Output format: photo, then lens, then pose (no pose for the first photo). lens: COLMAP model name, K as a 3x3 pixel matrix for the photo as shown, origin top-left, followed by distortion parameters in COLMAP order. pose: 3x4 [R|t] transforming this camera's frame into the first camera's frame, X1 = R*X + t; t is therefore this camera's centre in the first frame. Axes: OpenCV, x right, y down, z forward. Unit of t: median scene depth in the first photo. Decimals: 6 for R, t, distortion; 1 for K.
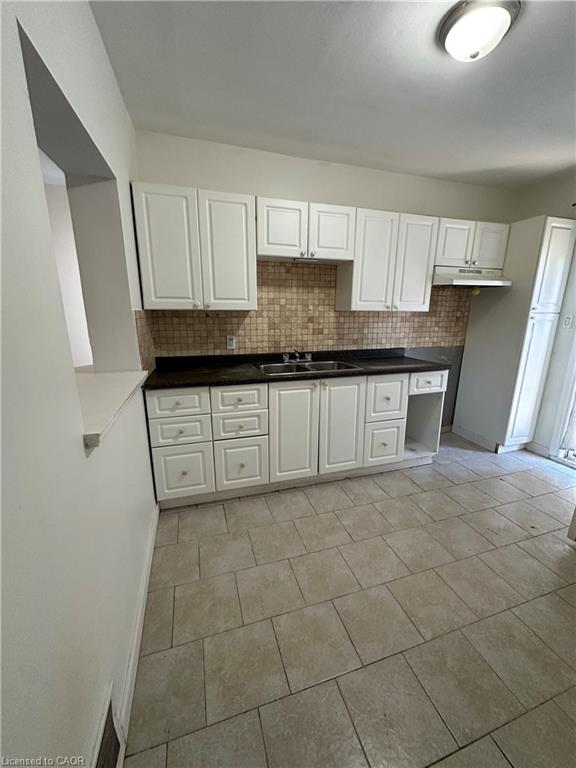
lens RADIAL K [[306.8, 0, 289.3], [0, 306.8, 383.2], [0, 0, 1]] dist [-0.013035, 0.004294]
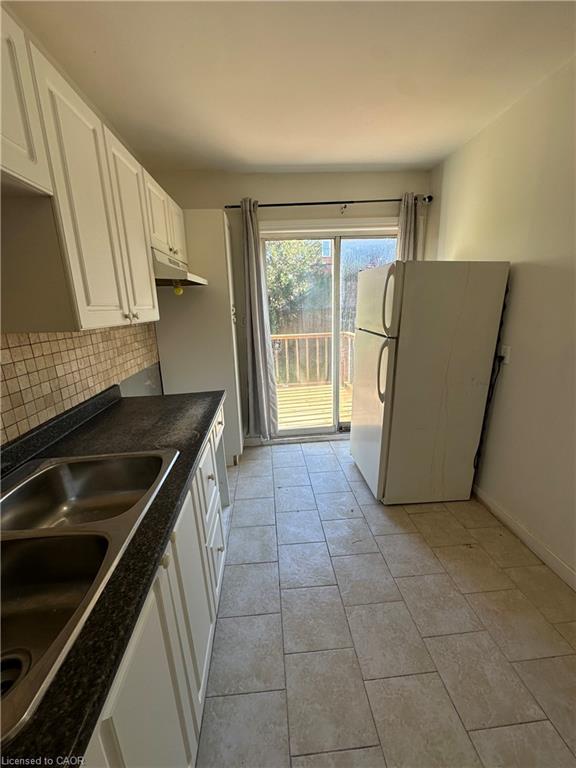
lens RADIAL K [[306.8, 0, 289.3], [0, 306.8, 383.2], [0, 0, 1]] dist [-0.013035, 0.004294]
pose [[0.218996, -0.254461, 0.941961, -0.119021], [0.260619, 0.945575, 0.194846, -0.168385], [-0.940276, 0.202823, 0.273395, 0.614926]]
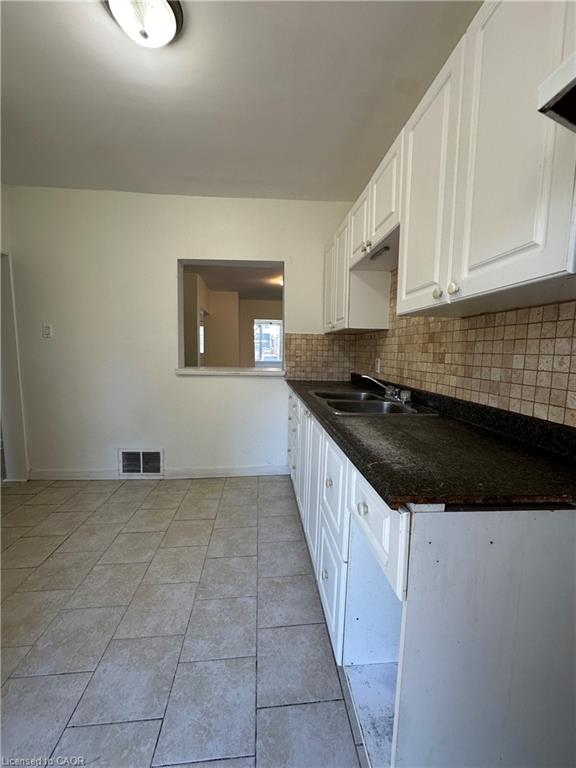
lens RADIAL K [[306.8, 0, 289.3], [0, 306.8, 383.2], [0, 0, 1]] dist [-0.013035, 0.004294]
pose [[-0.207172, 0.096508, -0.973533, 0.728012], [-0.244502, 0.958435, 0.147042, -0.147027], [0.947258, 0.268494, -0.174964, 0.892761]]
